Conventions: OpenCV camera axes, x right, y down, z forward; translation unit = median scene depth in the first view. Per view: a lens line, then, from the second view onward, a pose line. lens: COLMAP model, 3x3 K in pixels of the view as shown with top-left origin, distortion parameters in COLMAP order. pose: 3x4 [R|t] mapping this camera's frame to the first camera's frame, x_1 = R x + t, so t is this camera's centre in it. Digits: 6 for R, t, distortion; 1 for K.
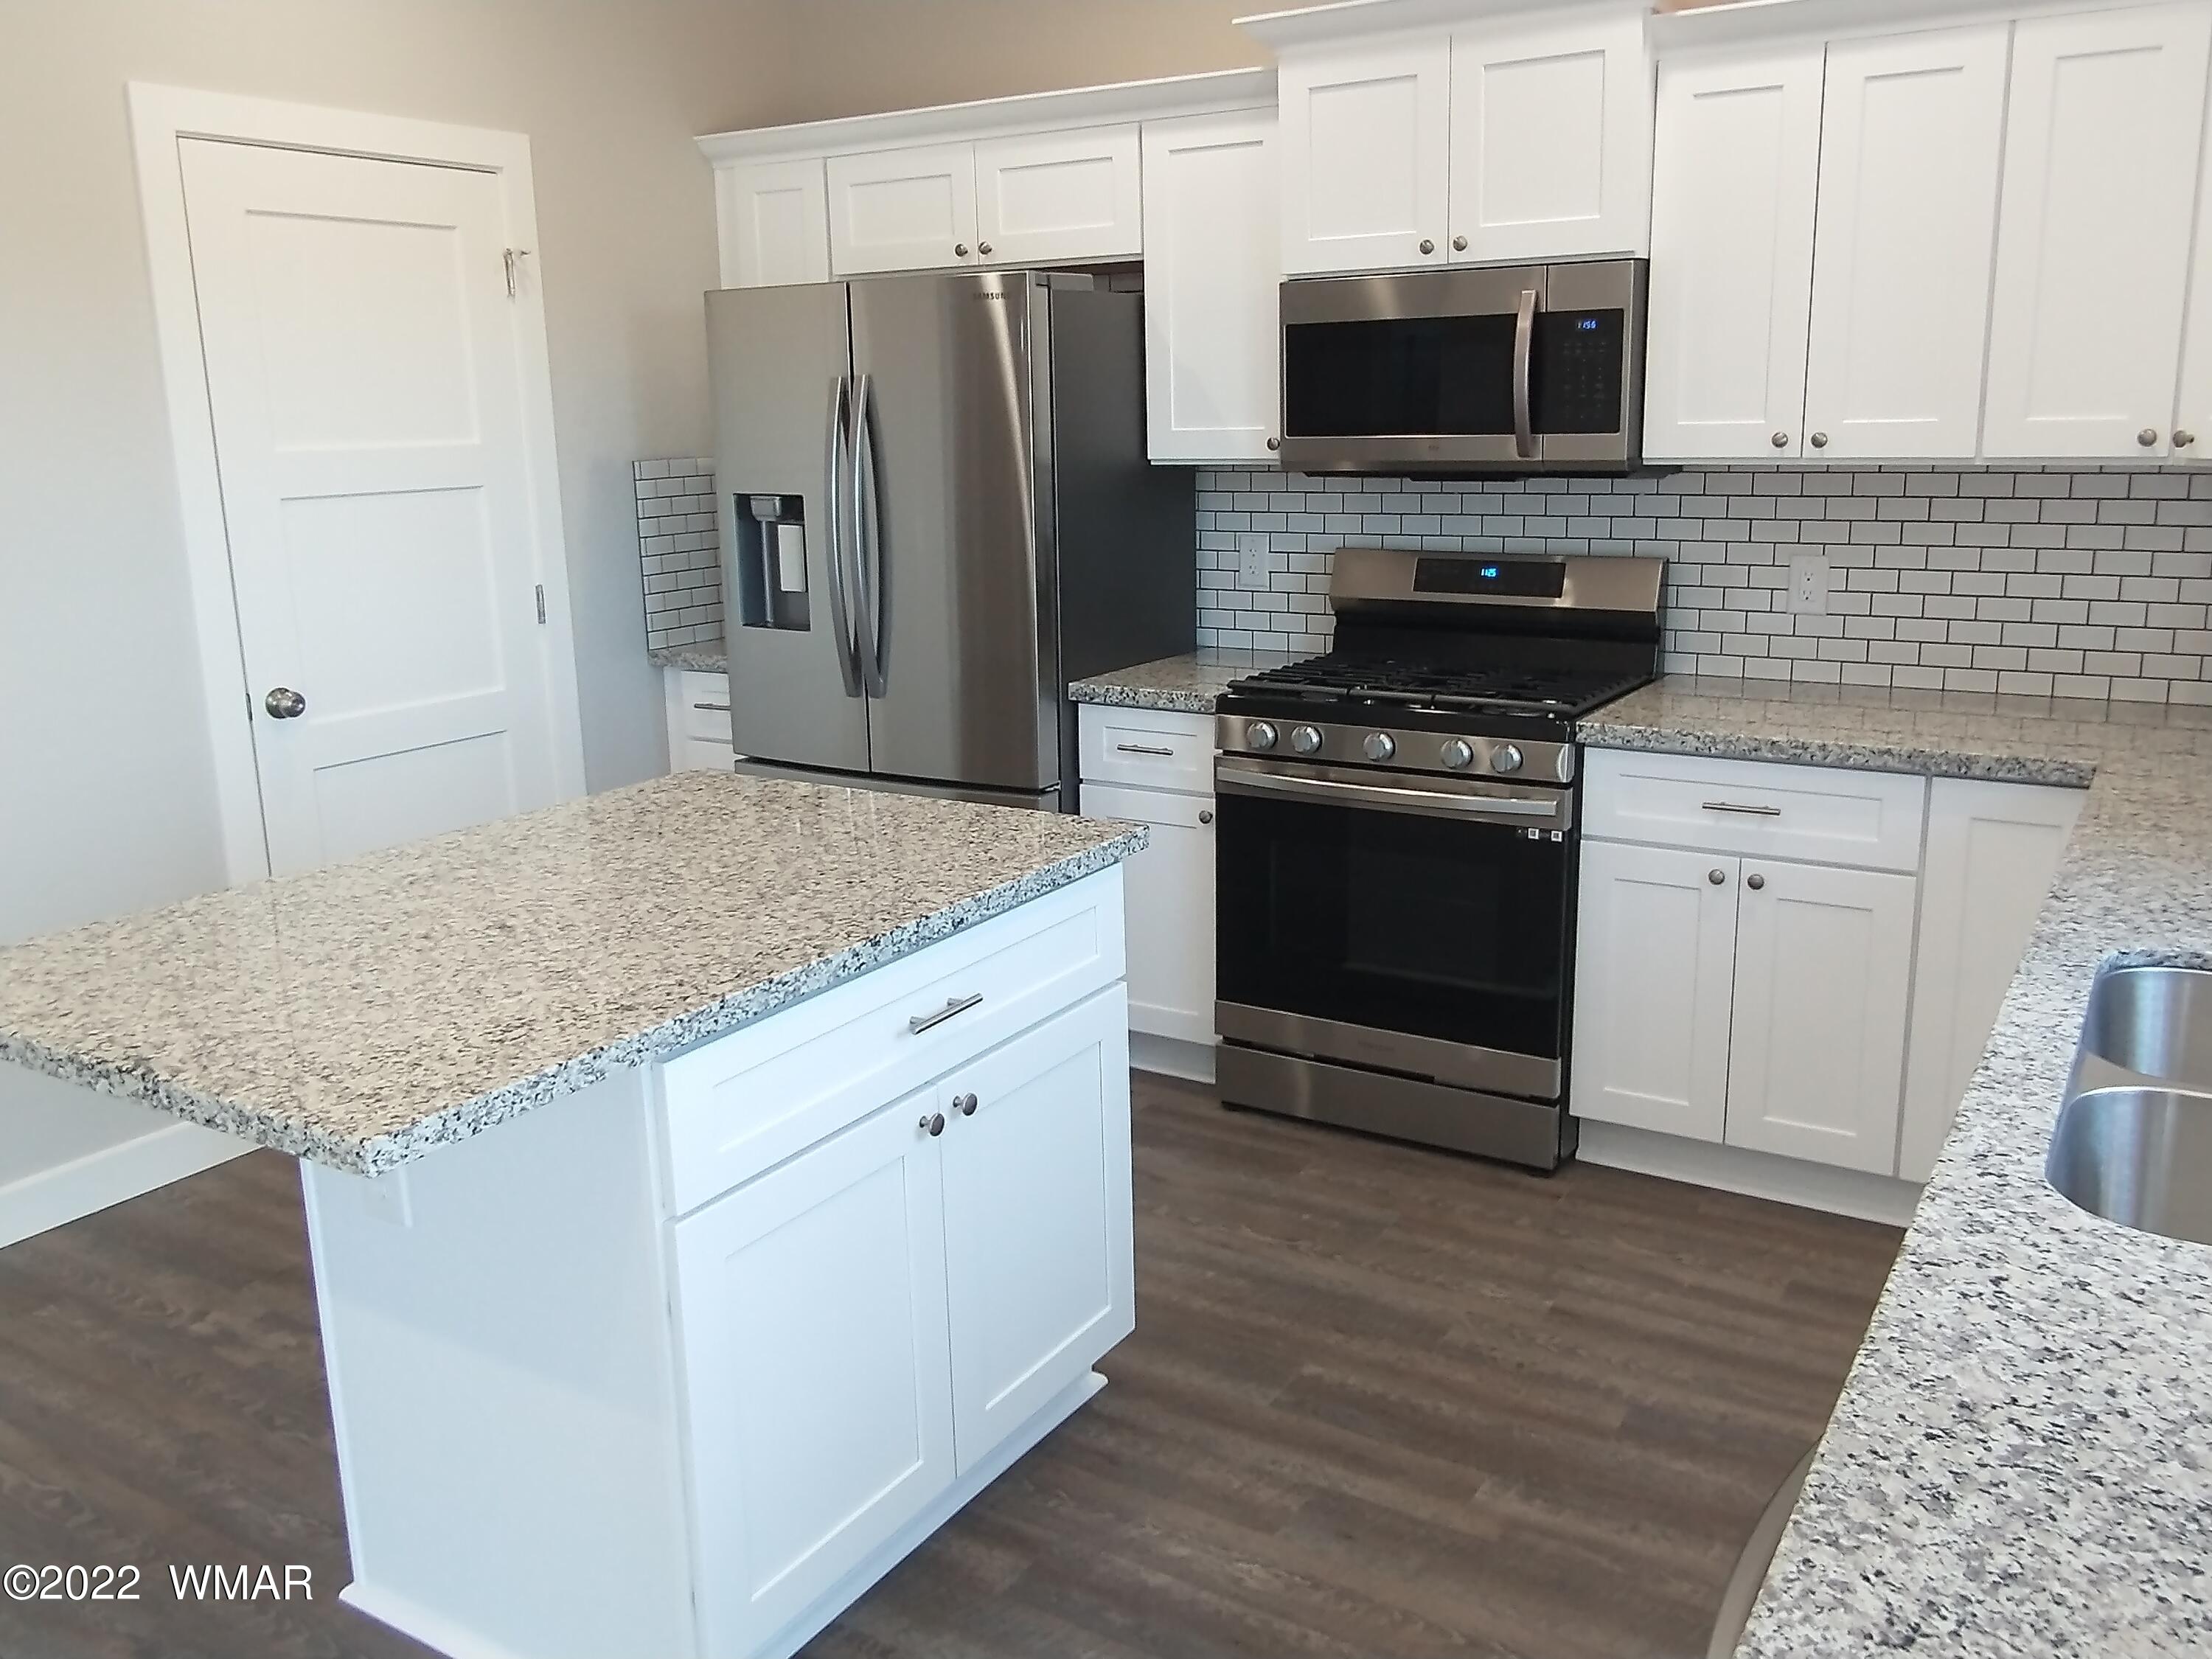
lens RADIAL K [[1772.0, 0, 1121.5], [0, 1772.0, 814.2], [0, 0, 1]] dist [-0.002353, -0.000431]
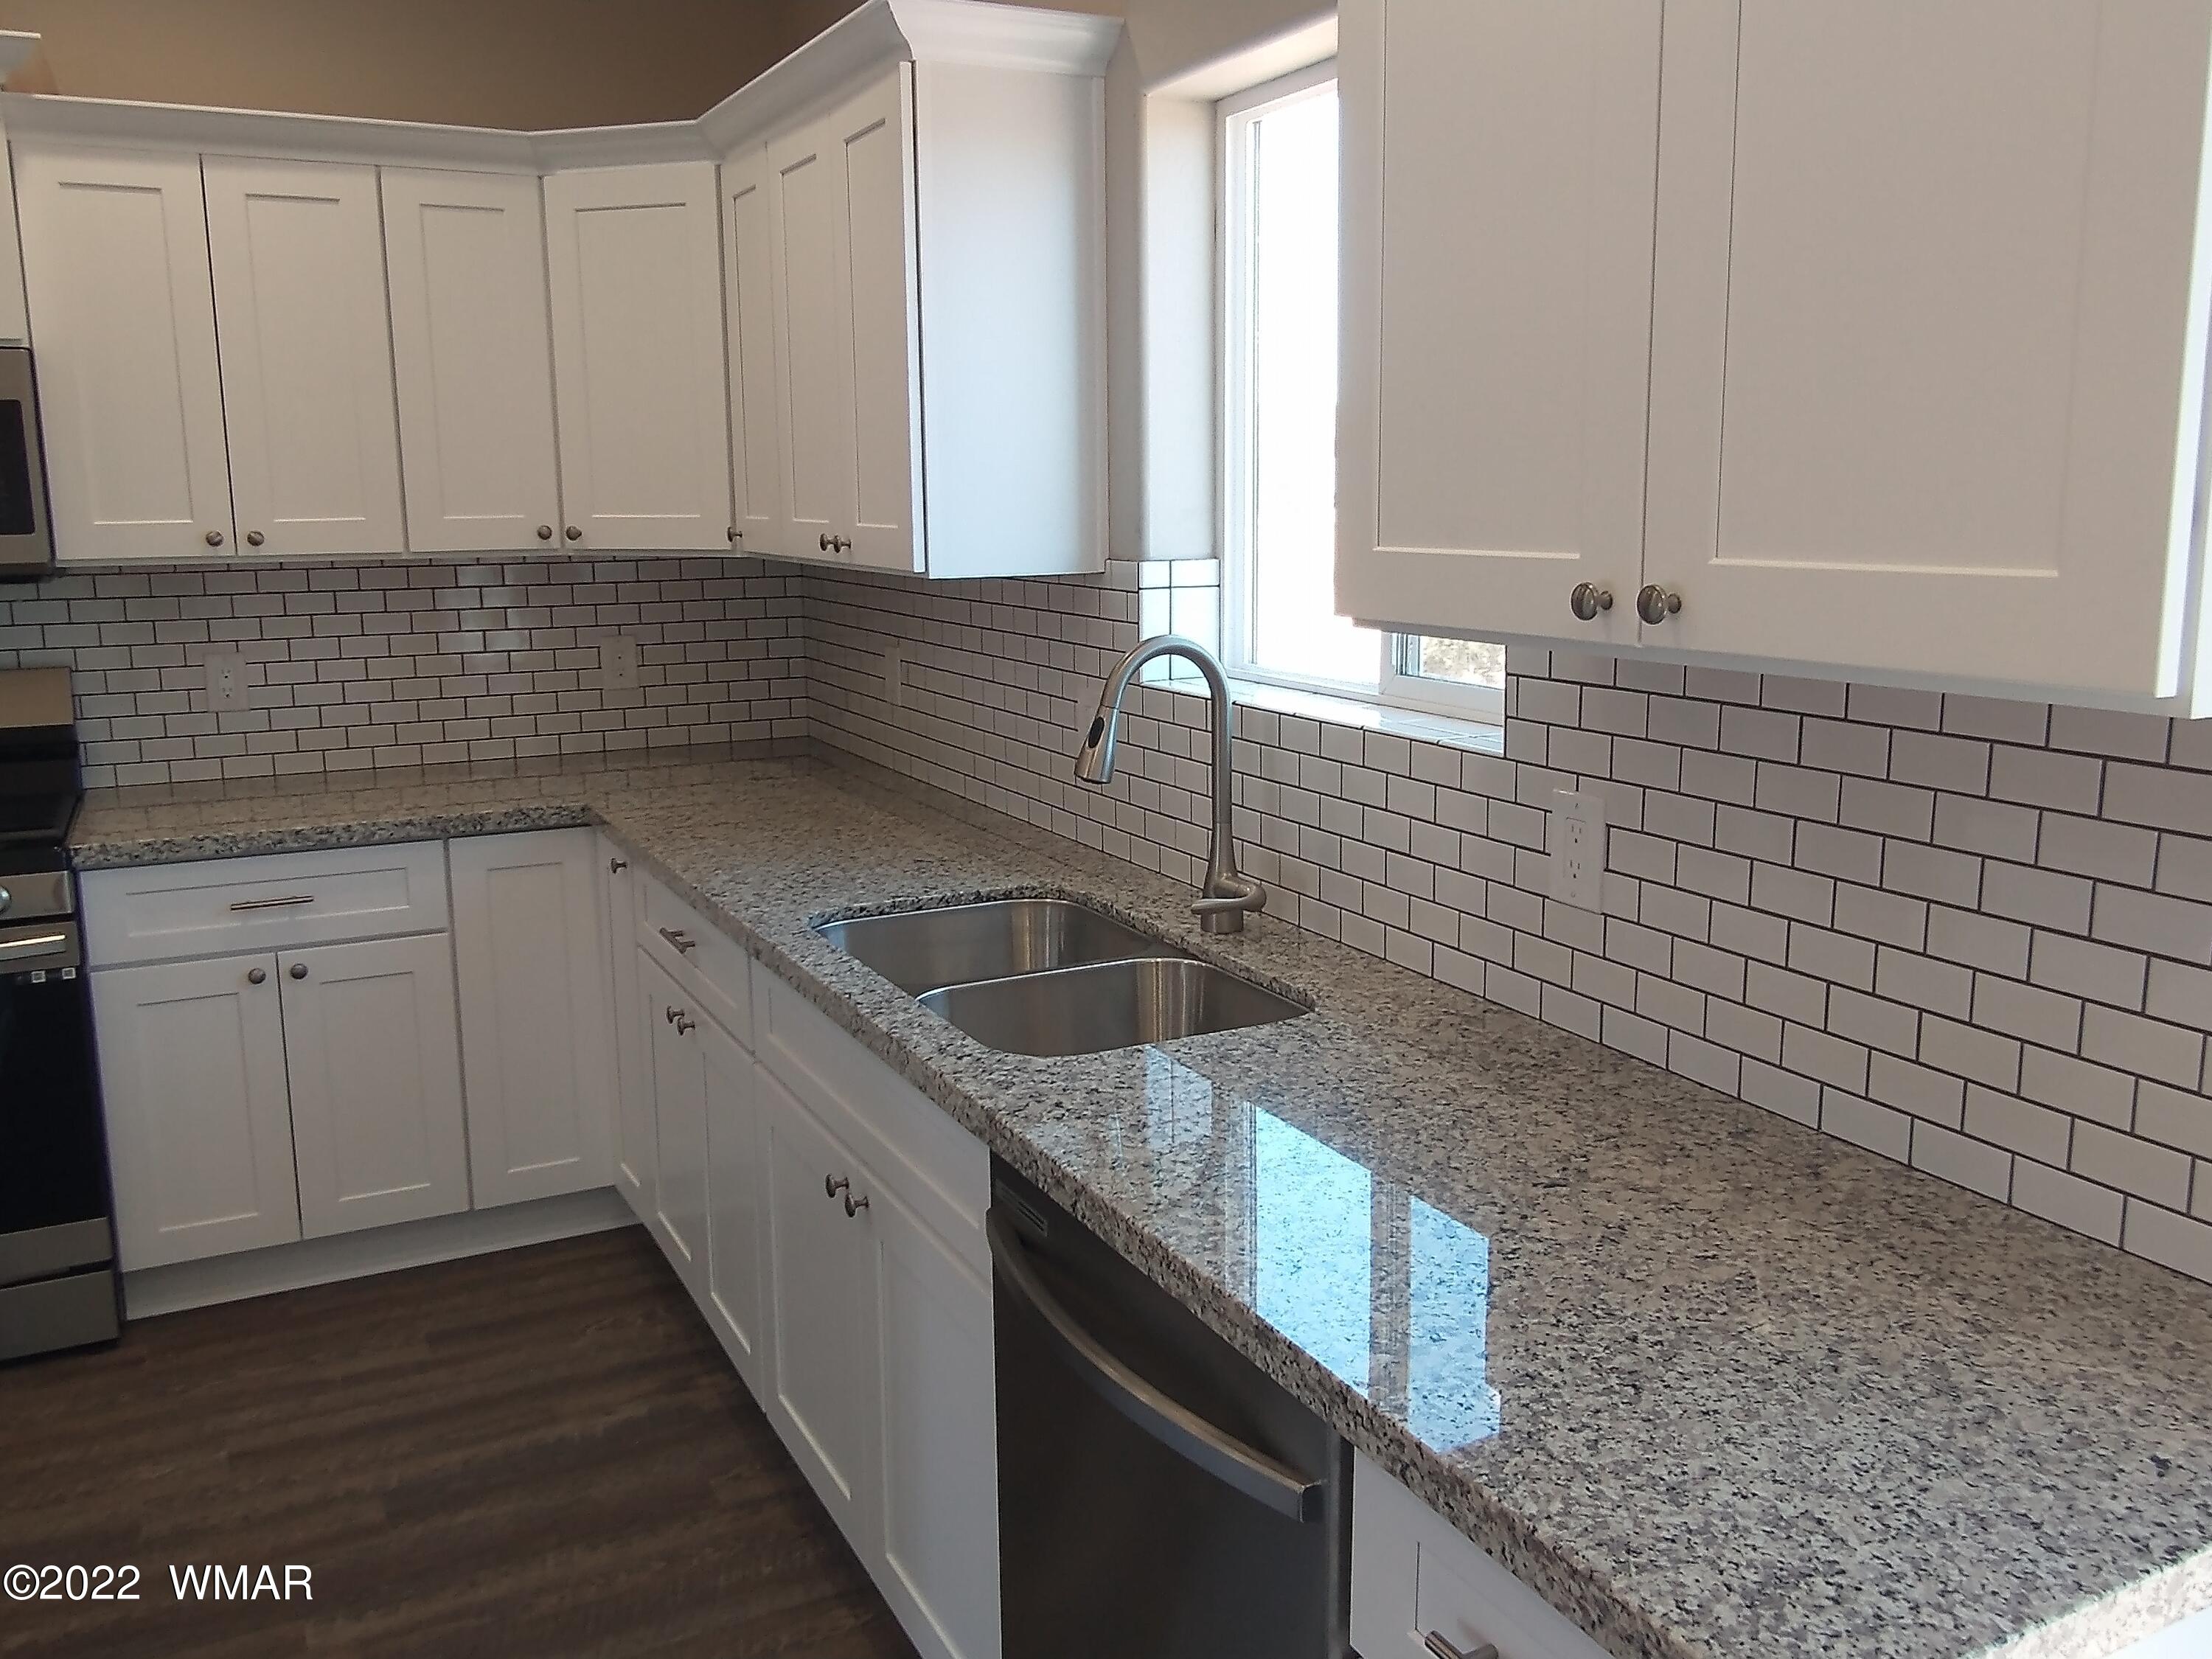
lens RADIAL K [[1772.0, 0, 1110.4], [0, 1772.0, 822.0], [0, 0, 1]] dist [-0.002353, -0.000431]
pose [[0.522219, -0.144391, 0.840499, -0.233746], [0.189124, 0.980630, 0.050957, -0.009229], [-0.831576, 0.132348, 0.539412, 0.058402]]
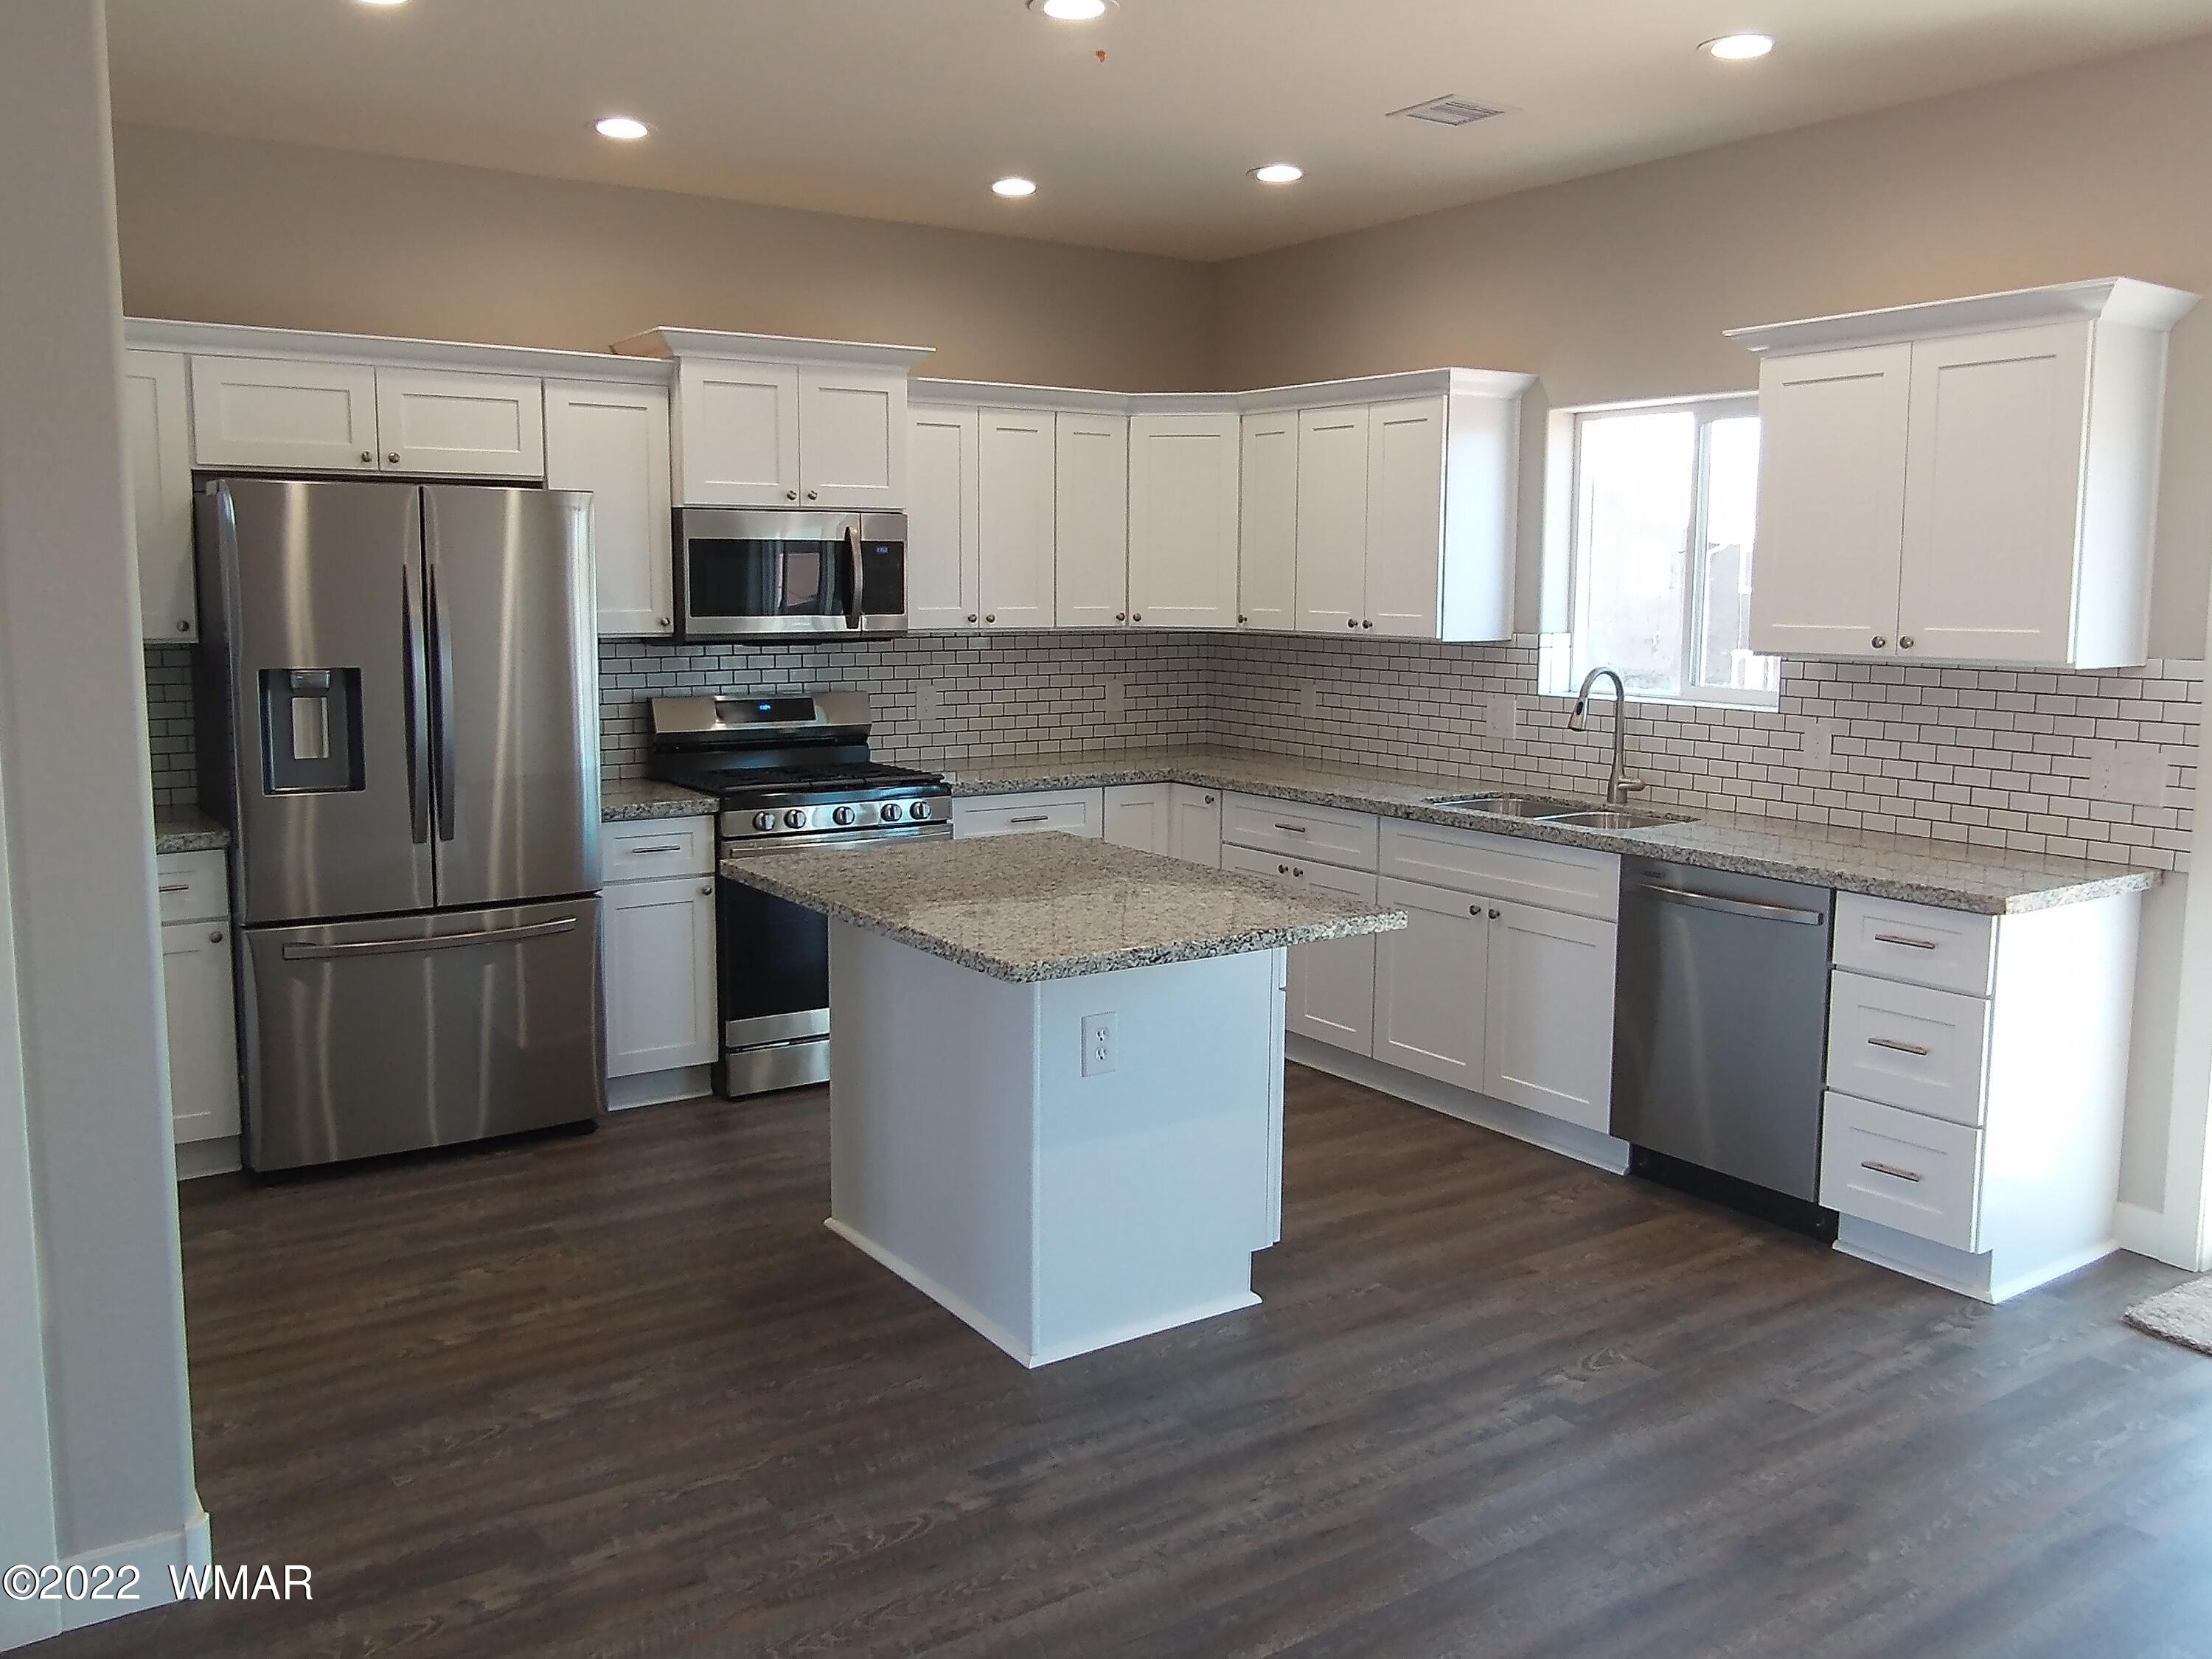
lens RADIAL K [[1772.0, 0, 1112.2], [0, 1772.0, 828.4], [0, 0, 1]] dist [-0.002353, -0.000431]
pose [[0.412091, -0.106092, 0.904945, -1.229186], [0.191556, 0.981088, 0.027789, -0.027369], [-0.890779, 0.161896, 0.424620, 0.155176]]
